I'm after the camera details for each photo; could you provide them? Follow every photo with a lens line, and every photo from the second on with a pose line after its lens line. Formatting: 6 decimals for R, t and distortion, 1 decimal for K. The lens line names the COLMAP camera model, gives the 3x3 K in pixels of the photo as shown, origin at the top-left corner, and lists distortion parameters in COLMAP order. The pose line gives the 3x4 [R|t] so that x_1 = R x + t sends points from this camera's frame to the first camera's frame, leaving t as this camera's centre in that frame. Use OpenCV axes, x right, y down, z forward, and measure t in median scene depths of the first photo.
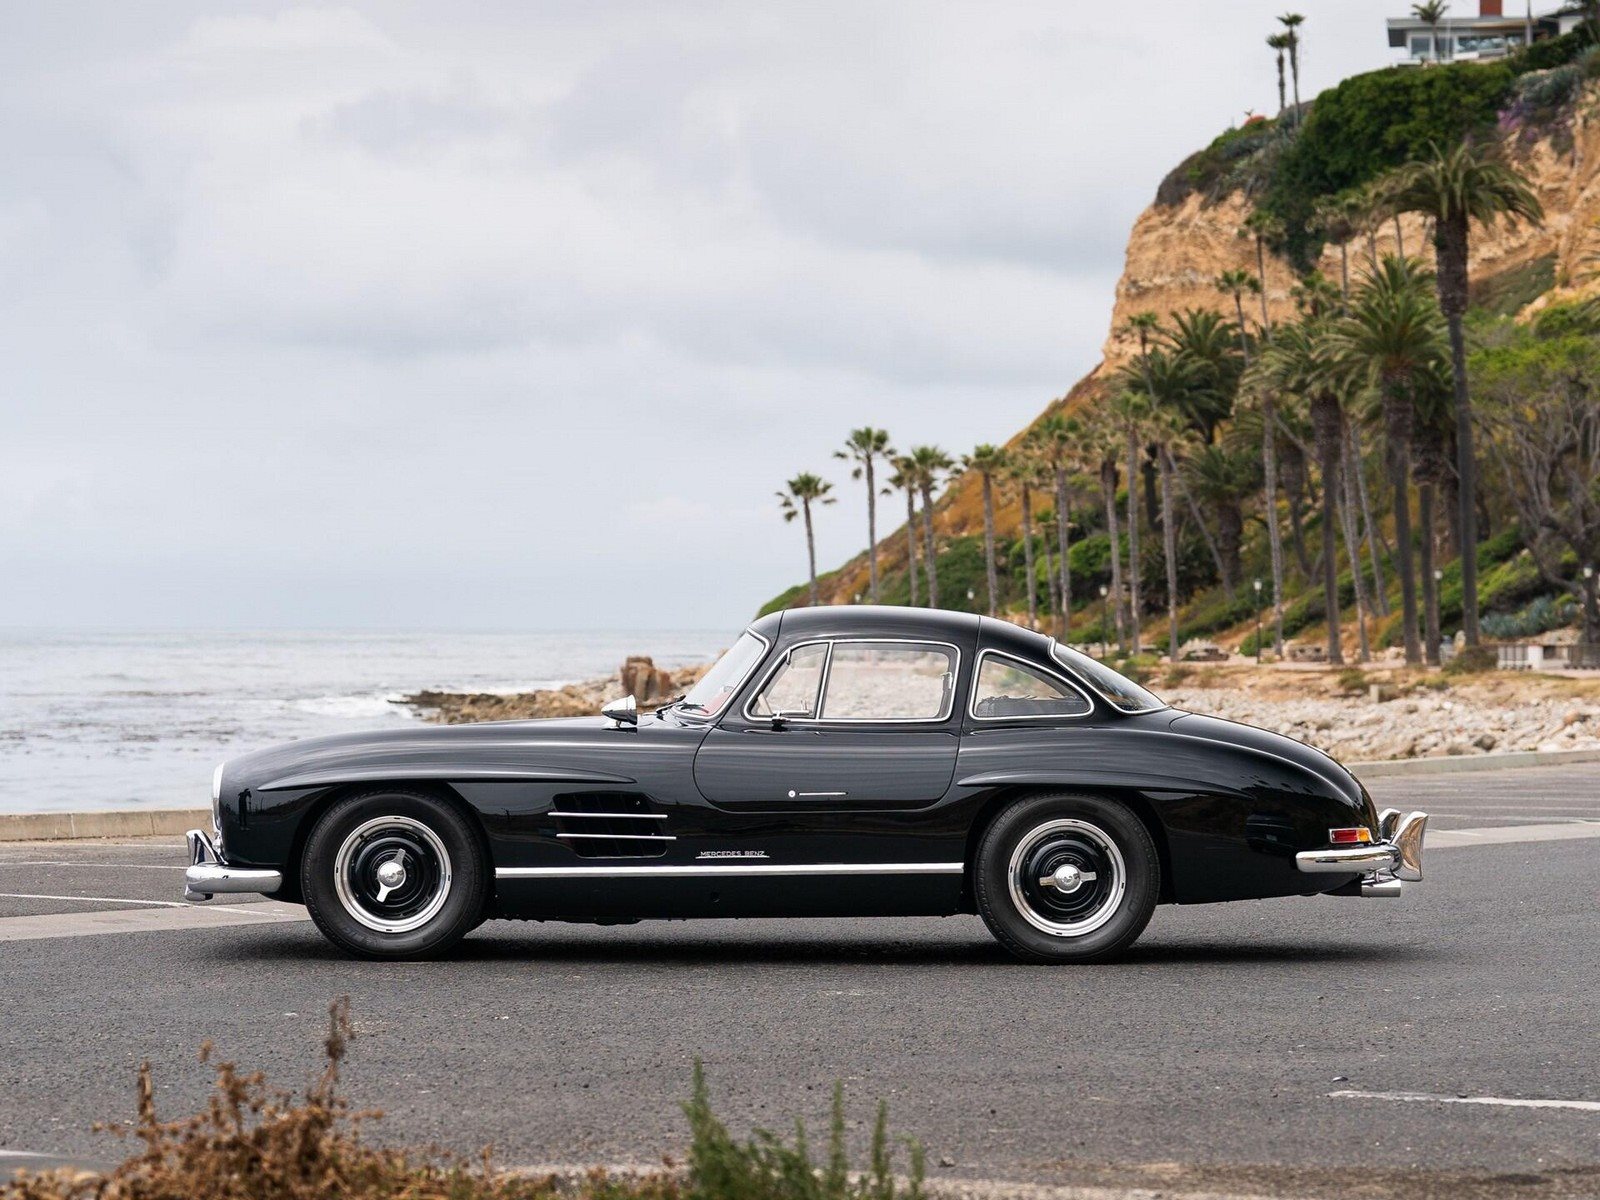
lens RADIAL K [[4333.8, 0, 878.7], [0, 4333.8, 628.0], [0, 0, 1]] dist [0.072025, -0.747416]
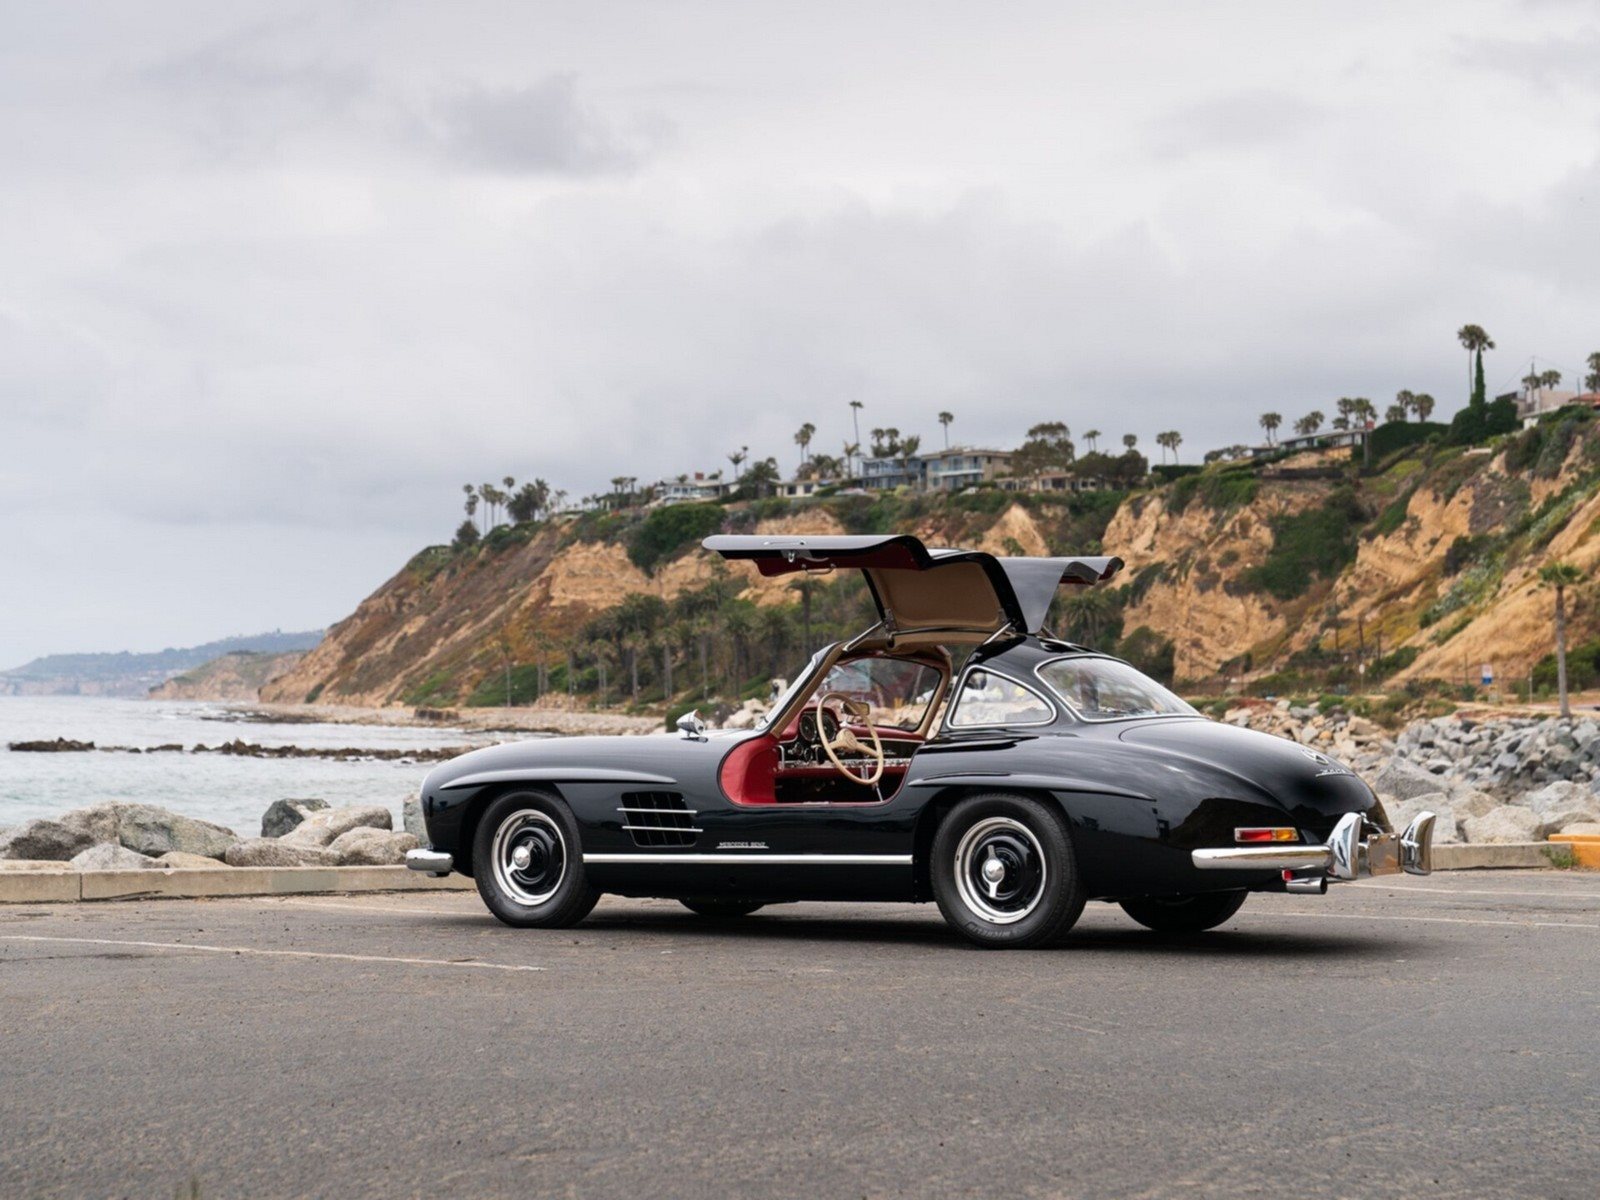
lens RADIAL K [[3605.8, 0, 804.2], [0, 3605.8, 385.2], [0, 0, 1]] dist [0.018948, -0.321699]
pose [[0.946052, 0.048523, 0.320361, -0.630465], [-0.020072, 0.995601, -0.091521, 0.009143], [-0.323392, 0.080153, 0.942864, -1.403552]]
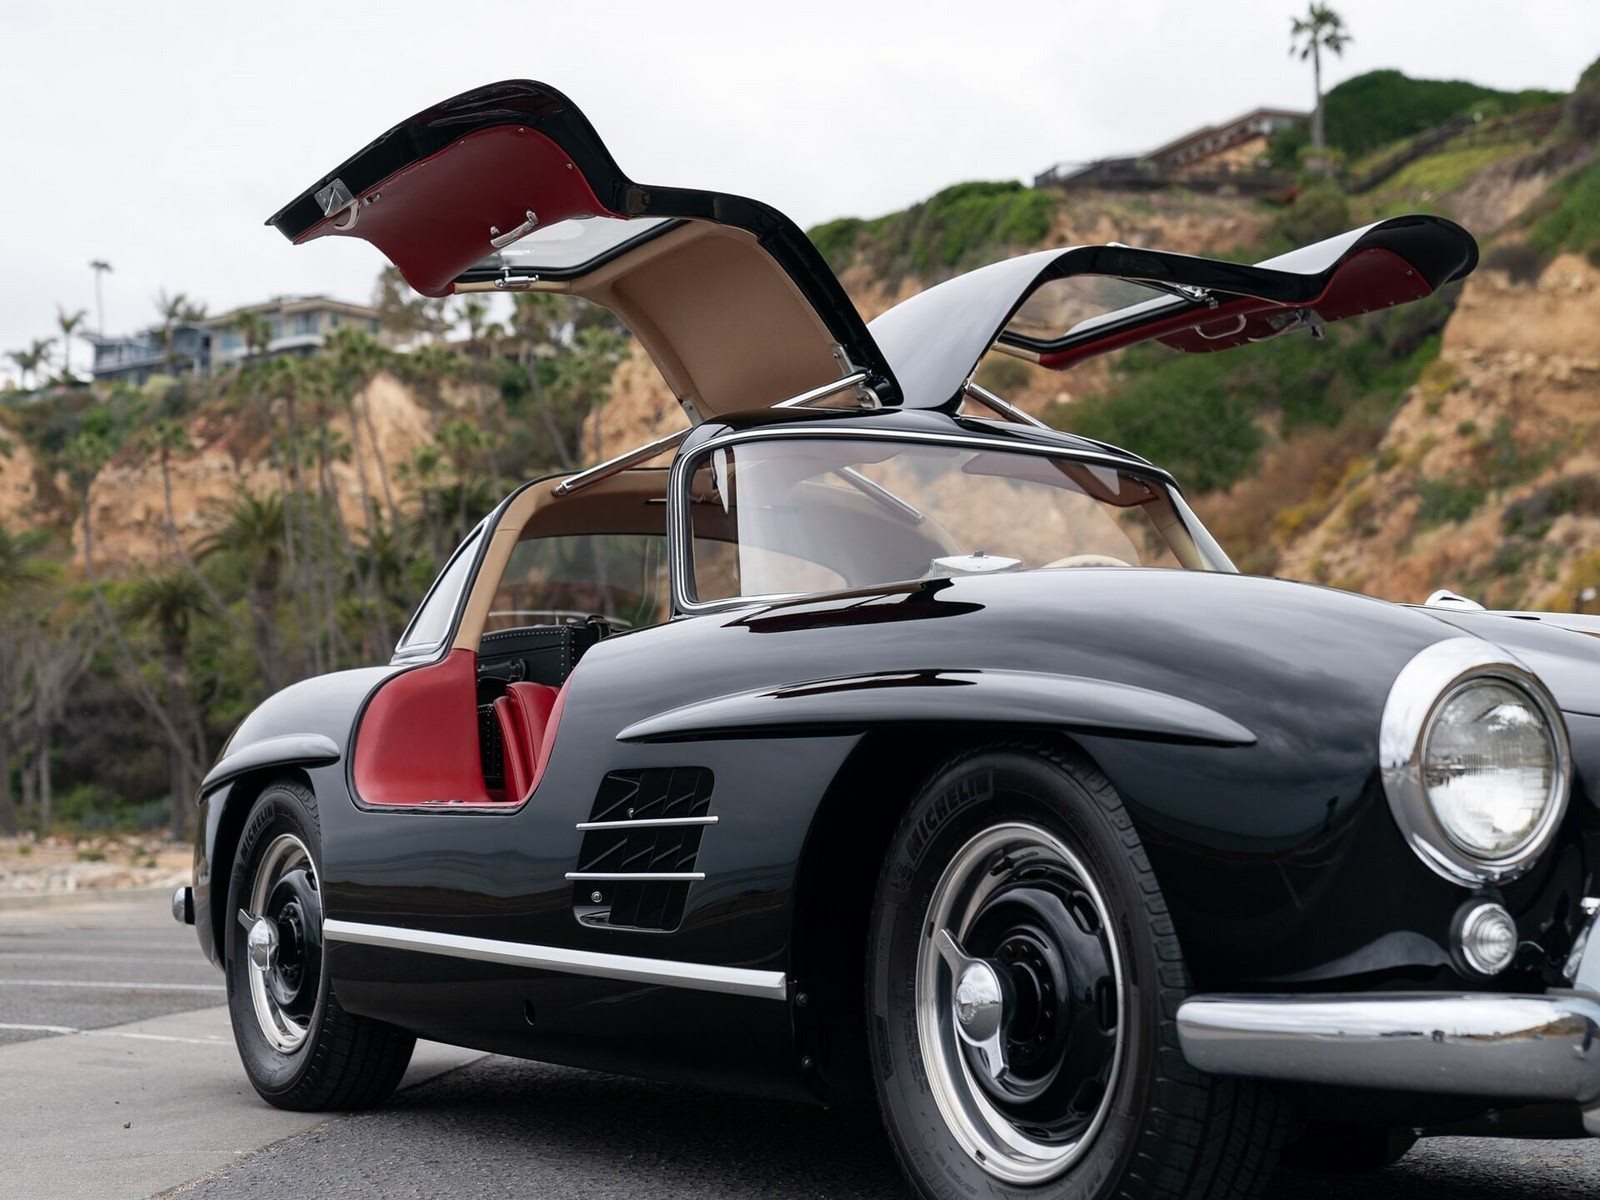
lens RADIAL K [[2732.5, 0, 684.9], [0, 2732.5, 640.1], [0, 0, 1]] dist [0.010920, -0.050697]
pose [[0.884369, 0.053055, 0.463764, -0.022565], [-0.021610, 0.997108, -0.072862, 0.003014], [-0.466289, 0.054415, 0.882958, 0.053697]]
